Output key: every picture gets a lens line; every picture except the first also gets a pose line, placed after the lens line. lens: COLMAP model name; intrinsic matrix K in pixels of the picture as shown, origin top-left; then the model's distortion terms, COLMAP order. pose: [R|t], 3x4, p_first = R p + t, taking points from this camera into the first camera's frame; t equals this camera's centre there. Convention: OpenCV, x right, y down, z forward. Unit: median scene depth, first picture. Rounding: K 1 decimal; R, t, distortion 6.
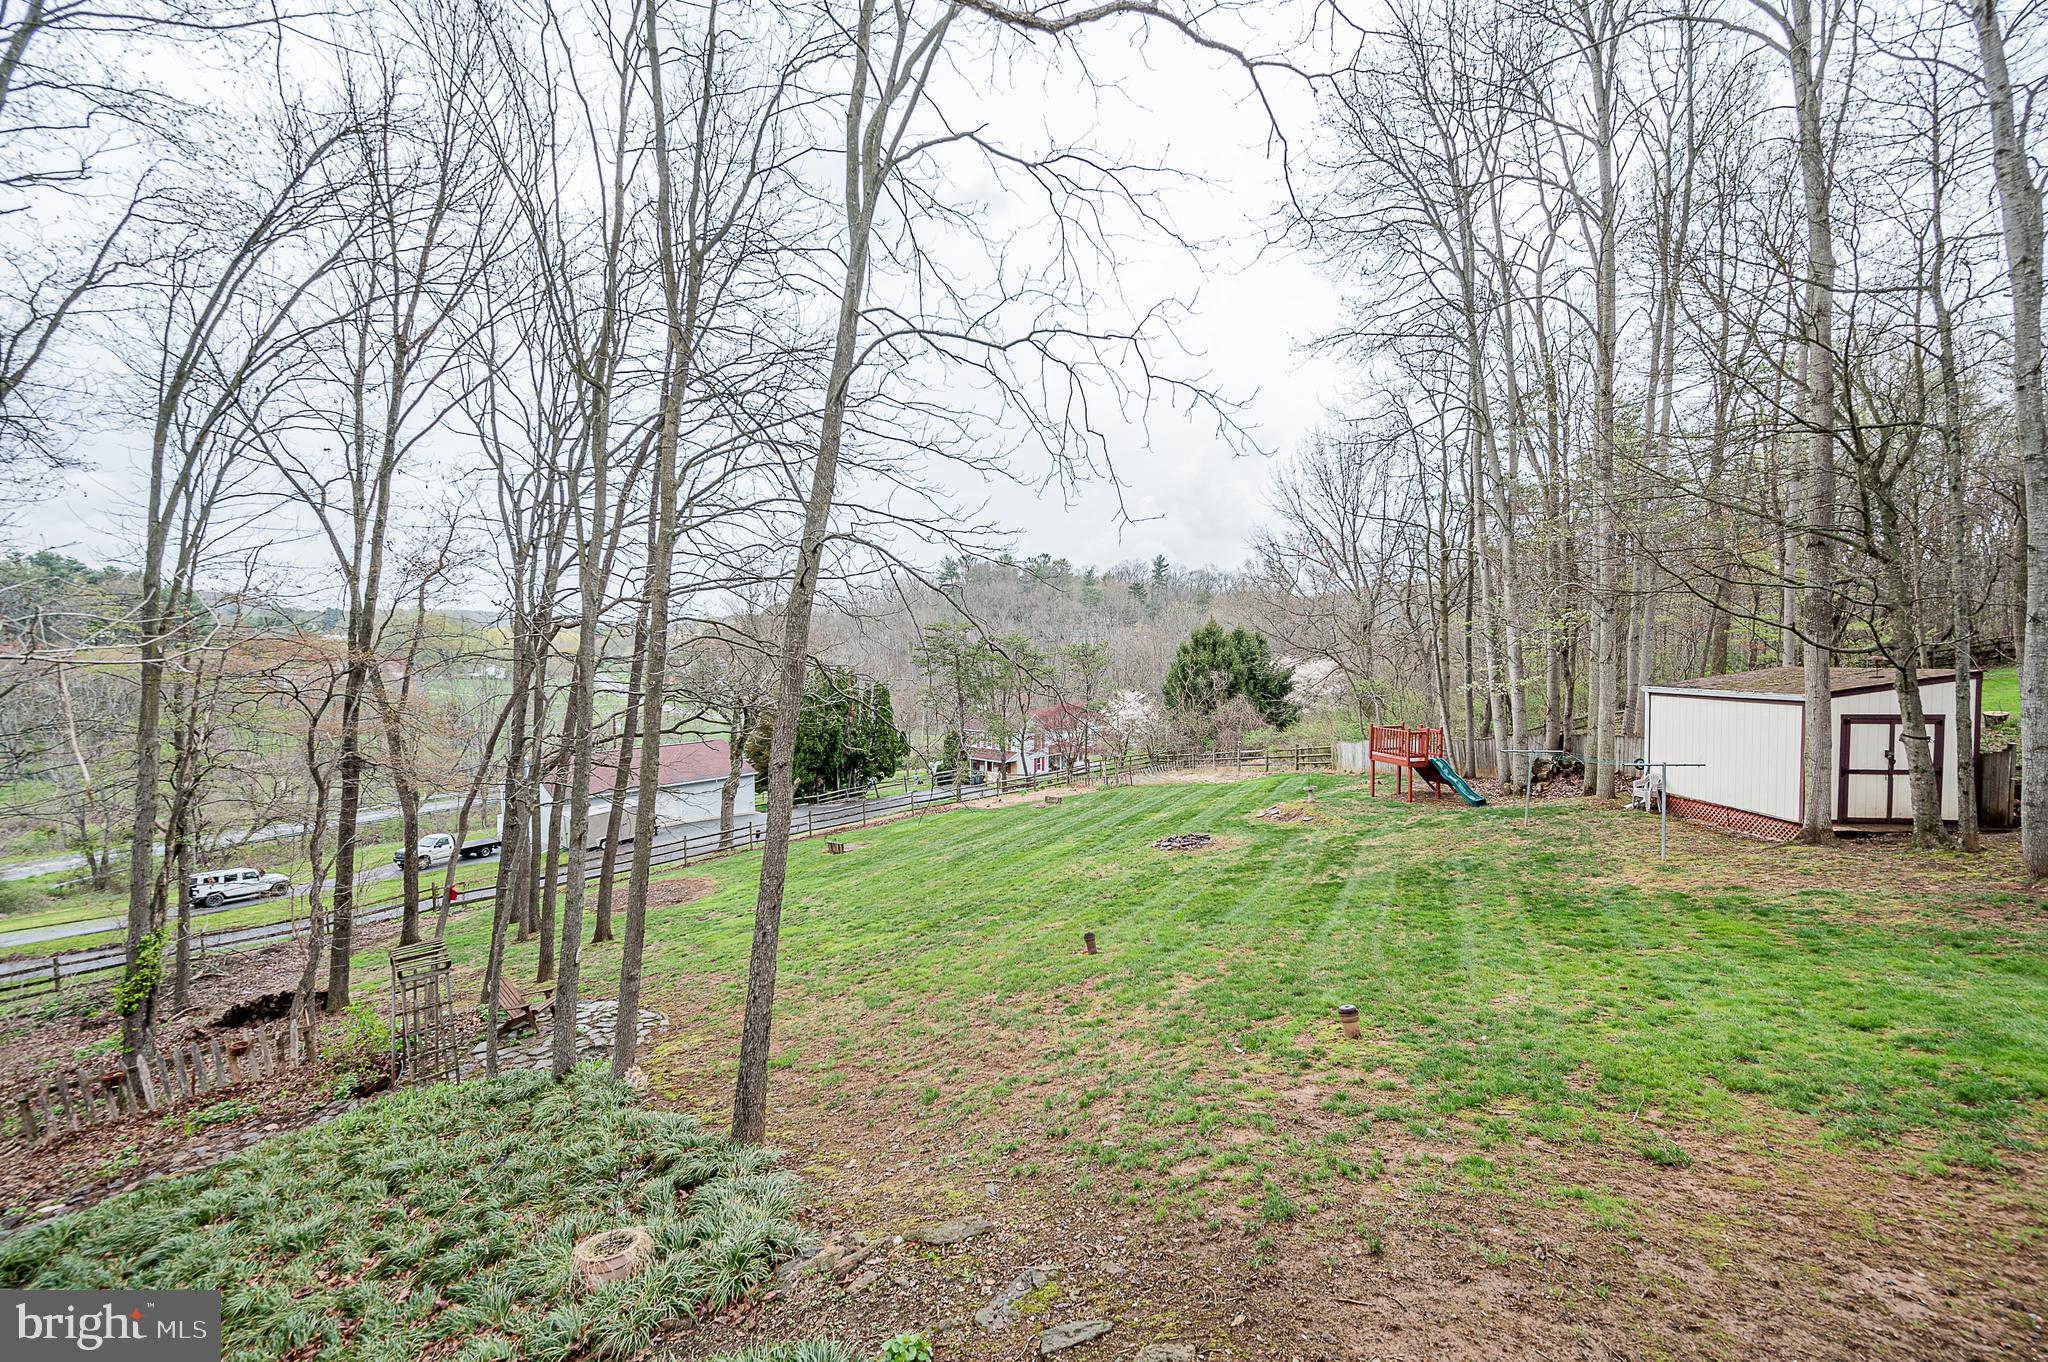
lens RADIAL K [[805.7, 0, 1025.2], [0, 805.7, 681.1], [0, 0, 1]] dist [-0.003222, 0.000778]
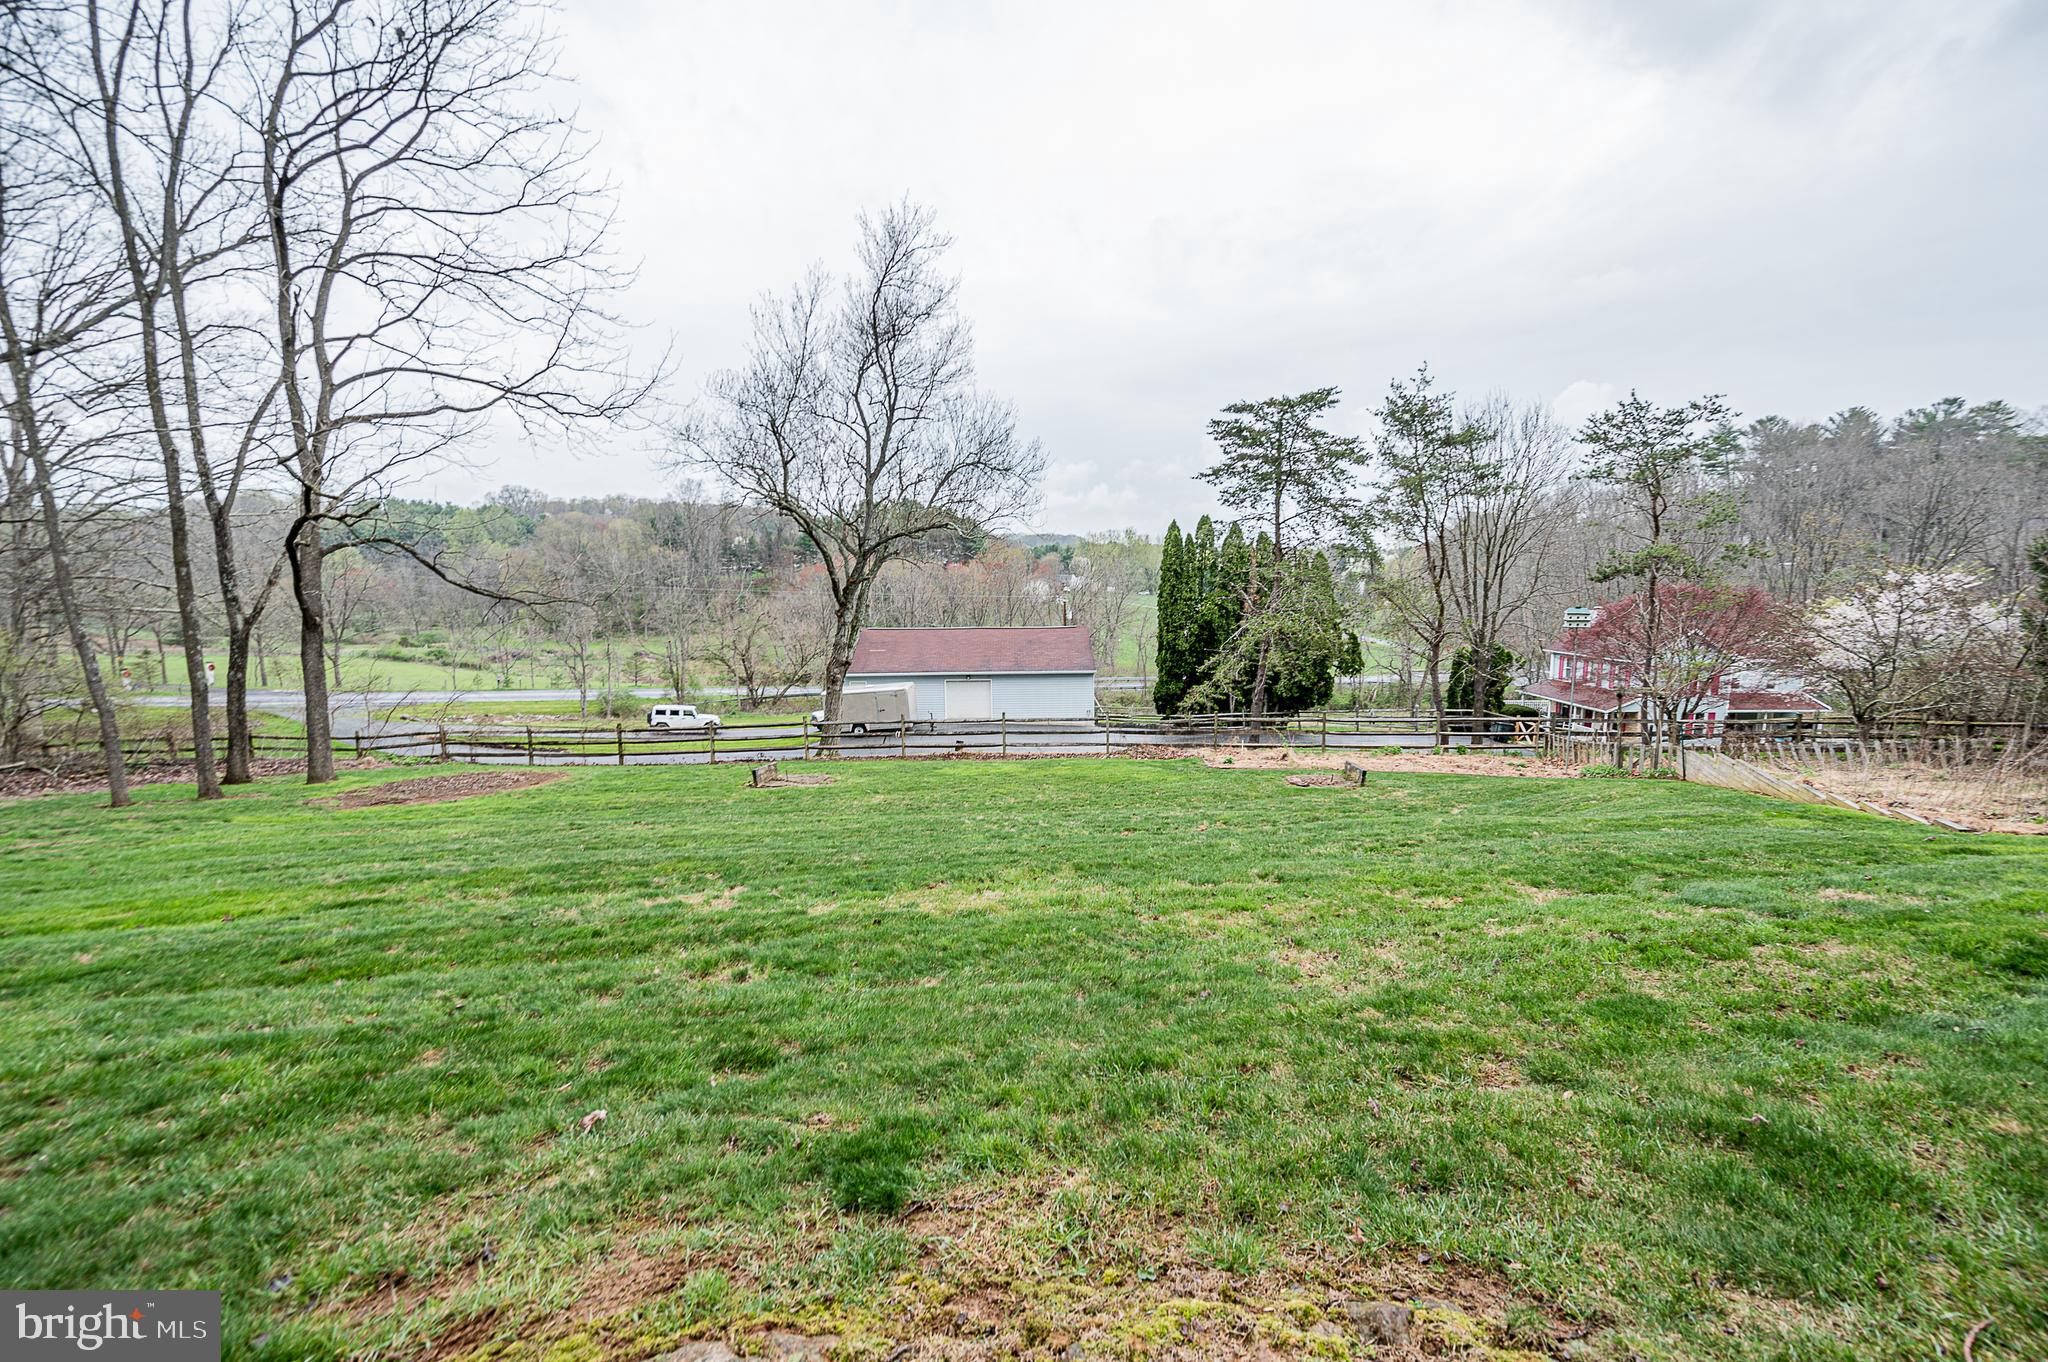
lens RADIAL K [[805.7, 0, 1029.9], [0, 805.7, 674.5], [0, 0, 1]] dist [-0.003222, 0.000778]
pose [[0.666654, 0.100349, -0.738581, 0.164425], [-0.039781, 0.994274, 0.099183, 0.059429], [0.744305, -0.036739, 0.666829, 0.555999]]
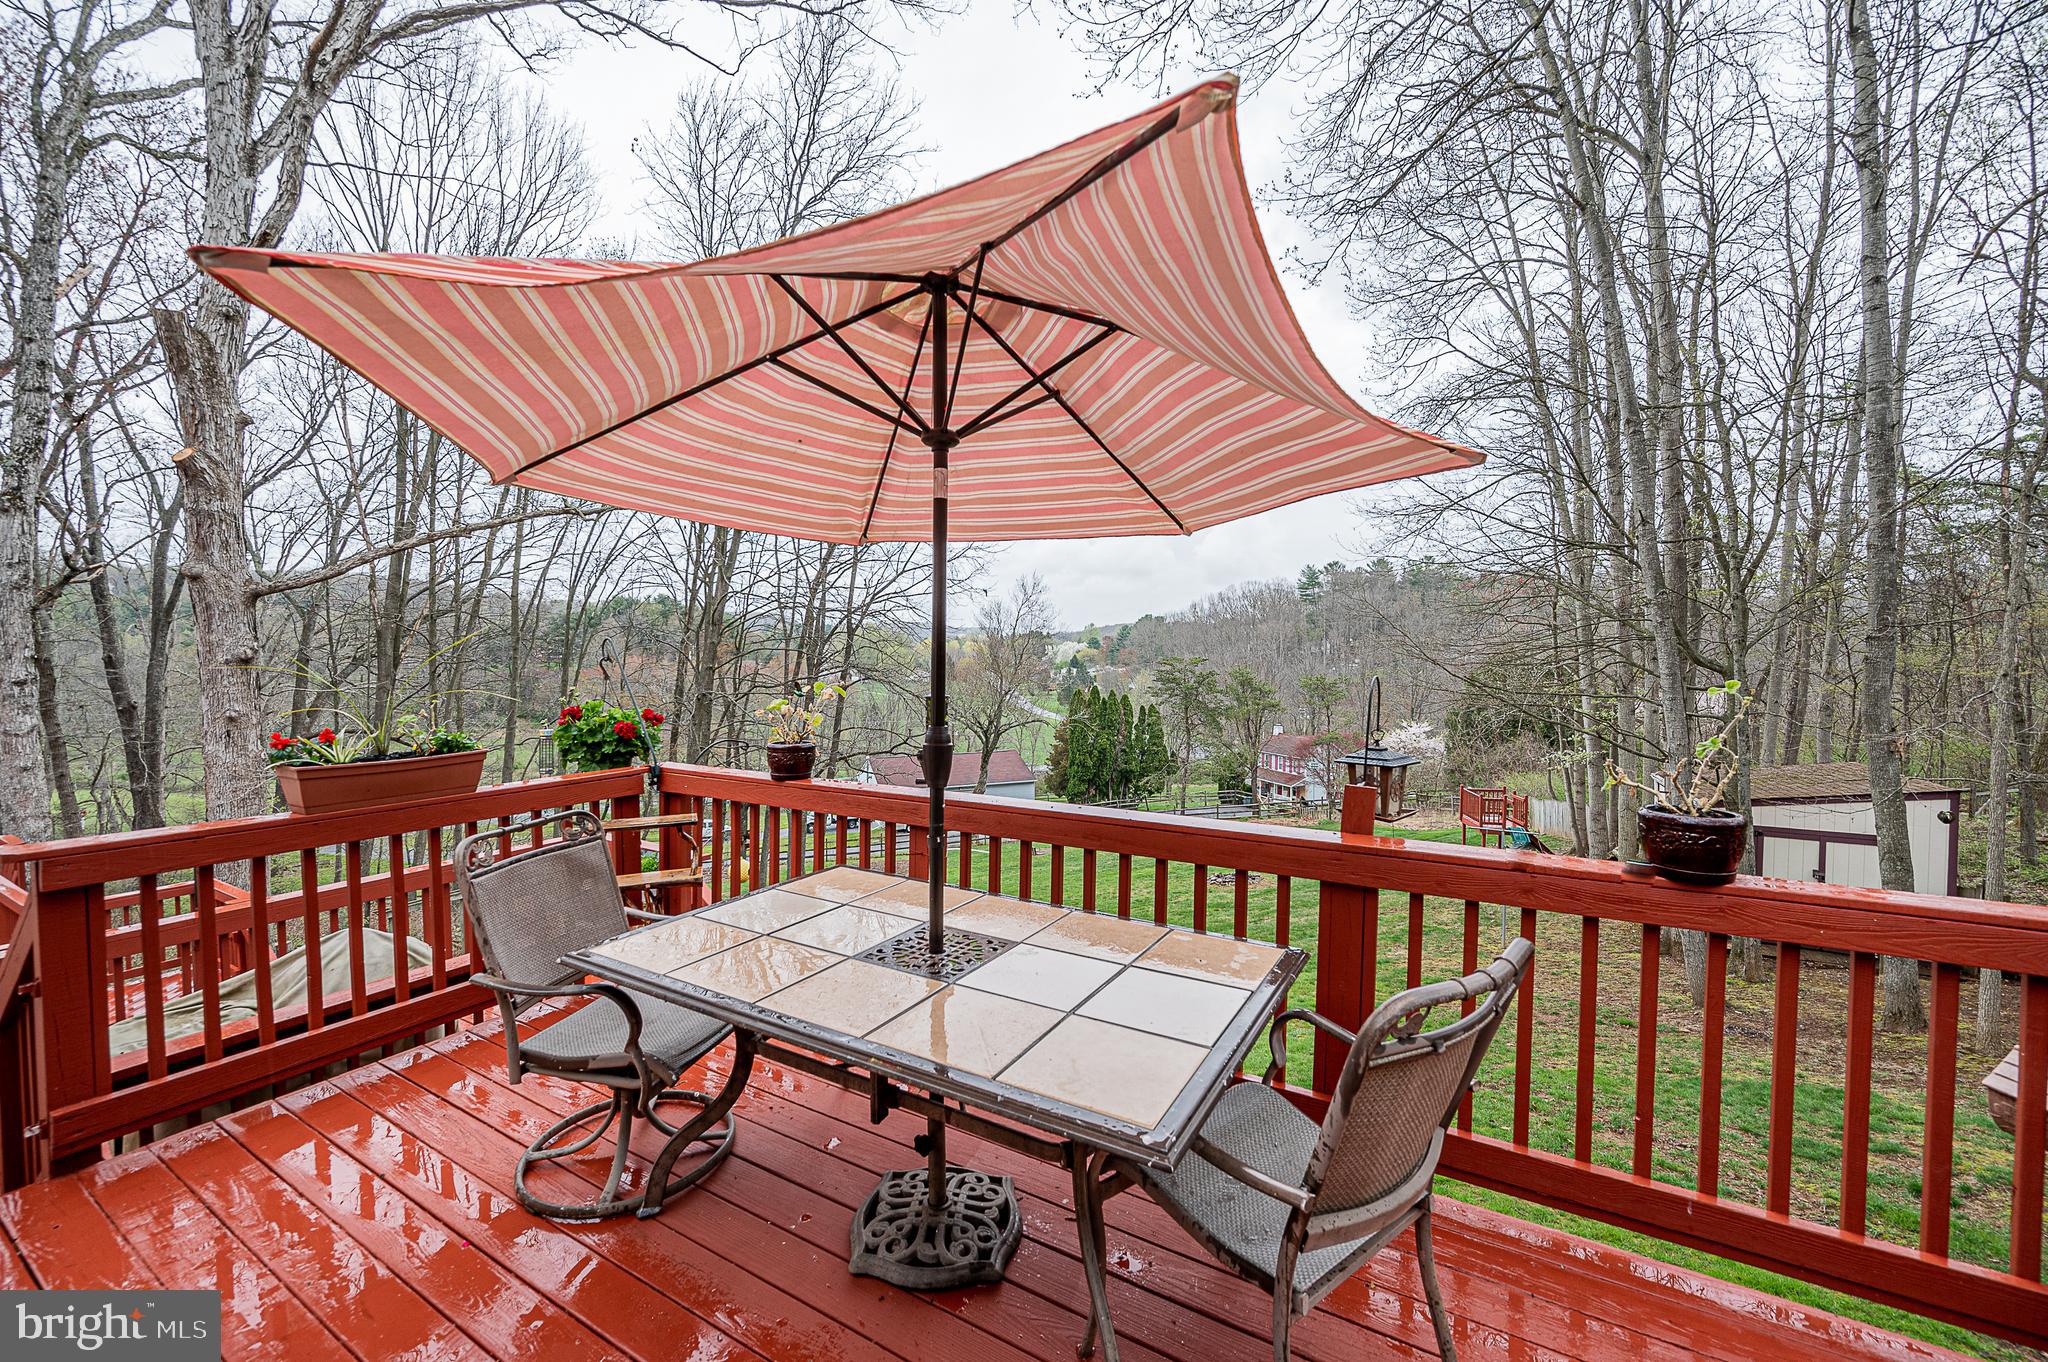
lens RADIAL K [[805.7, 0, 1026.7], [0, 805.7, 681.1], [0, 0, 1]] dist [-0.003222, 0.000778]
pose [[0.889471, 0.018107, -0.456632, 0.219586], [-0.021138, 0.999775, -0.001531, -0.034244], [0.456502, 0.011015, 0.889654, -0.069716]]
